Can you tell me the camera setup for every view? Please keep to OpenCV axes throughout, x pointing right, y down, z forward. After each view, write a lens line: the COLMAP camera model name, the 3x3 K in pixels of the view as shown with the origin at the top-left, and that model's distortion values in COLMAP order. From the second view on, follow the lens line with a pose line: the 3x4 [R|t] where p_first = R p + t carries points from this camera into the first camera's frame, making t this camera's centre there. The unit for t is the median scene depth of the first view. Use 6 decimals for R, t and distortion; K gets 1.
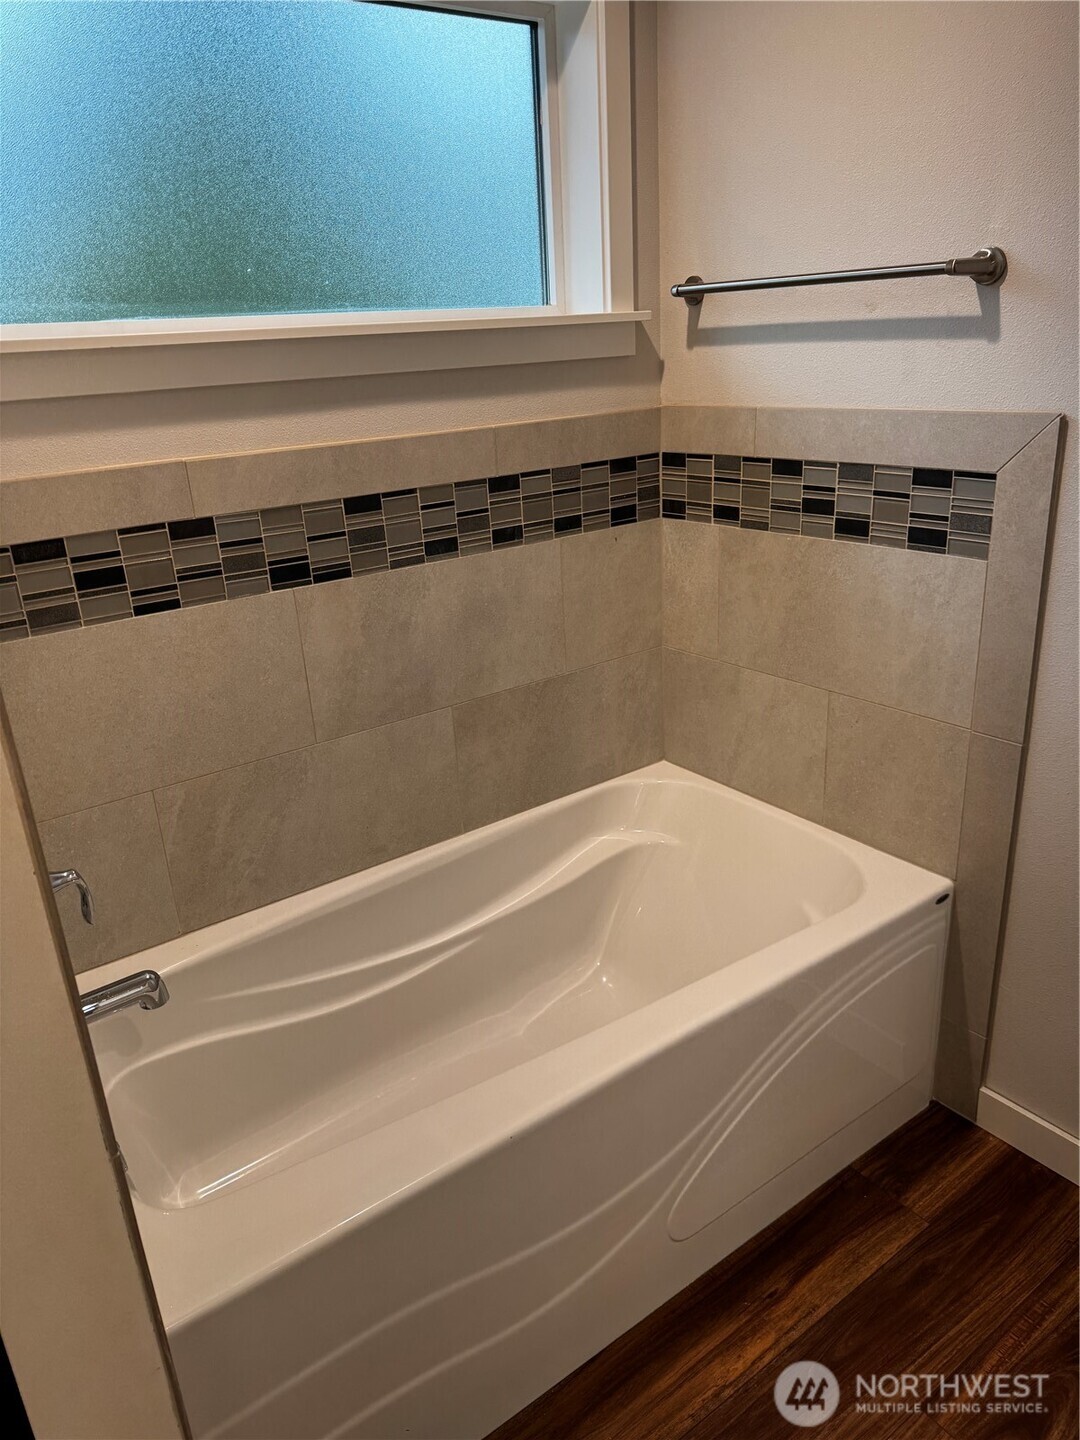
lens RADIAL K [[1028.4, 0, 541.6], [0, 1028.4, 726.0], [0, 0, 1]] dist [0.044750, -0.039846]
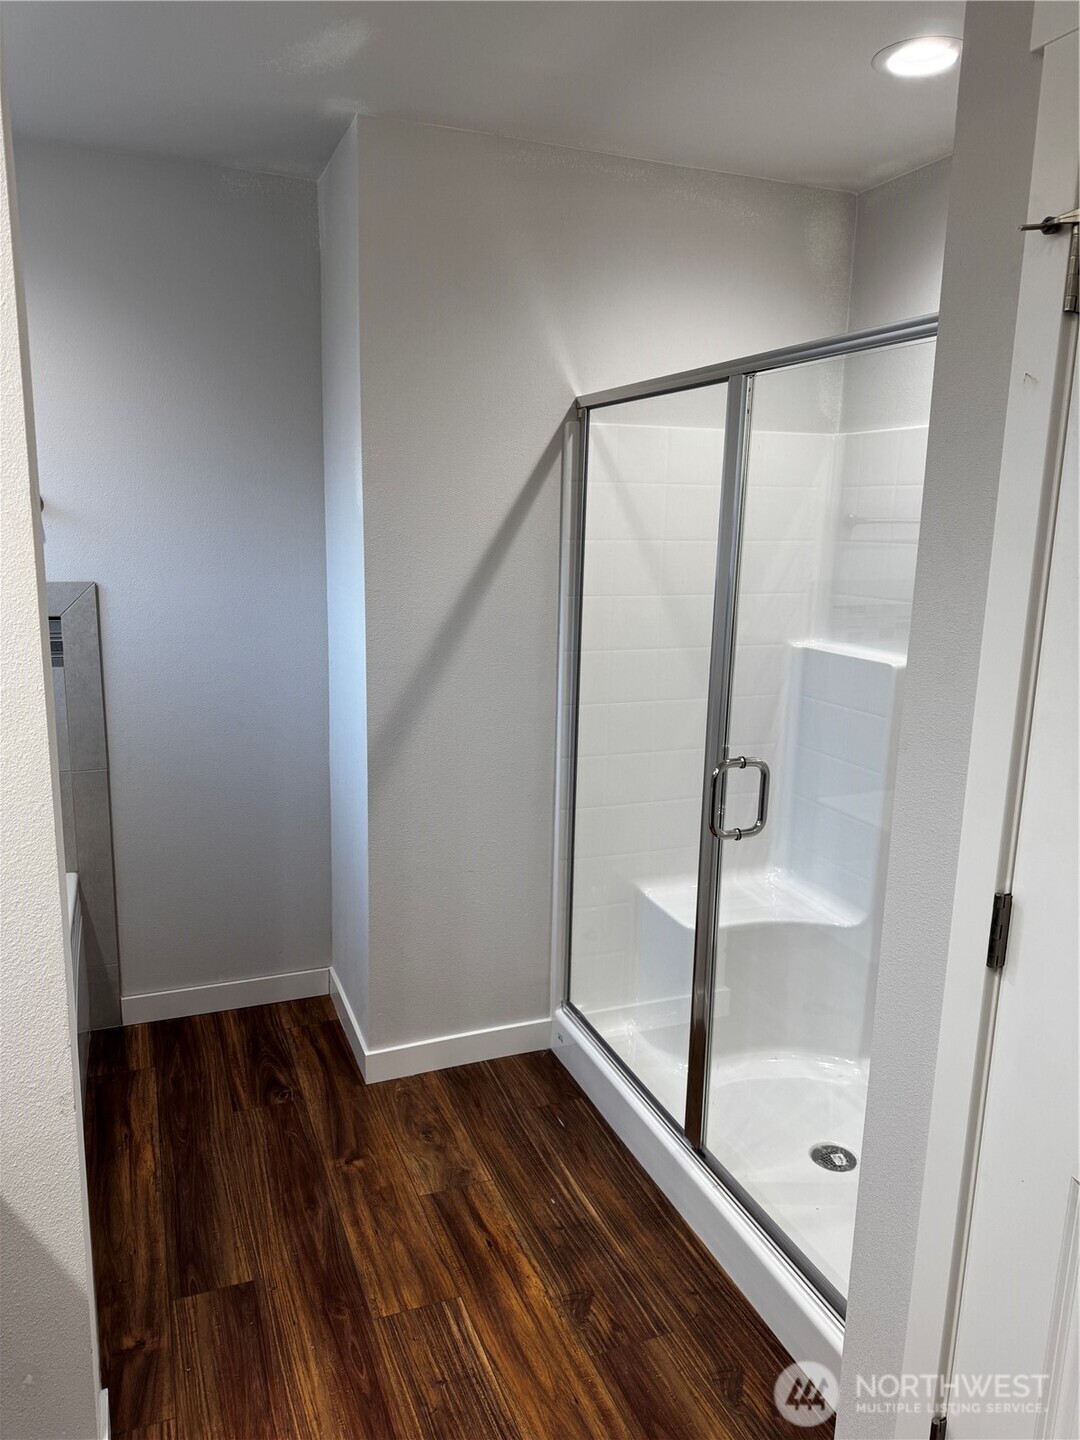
lens RADIAL K [[1028.4, 0, 536.9], [0, 1028.4, 714.3], [0, 0, 1]] dist [0.044750, -0.039846]
pose [[0.247253, -0.115985, 0.961984, -1.069468], [0.308042, 0.950712, 0.035452, 0.095851], [-0.918682, 0.287566, 0.270795, -0.147246]]
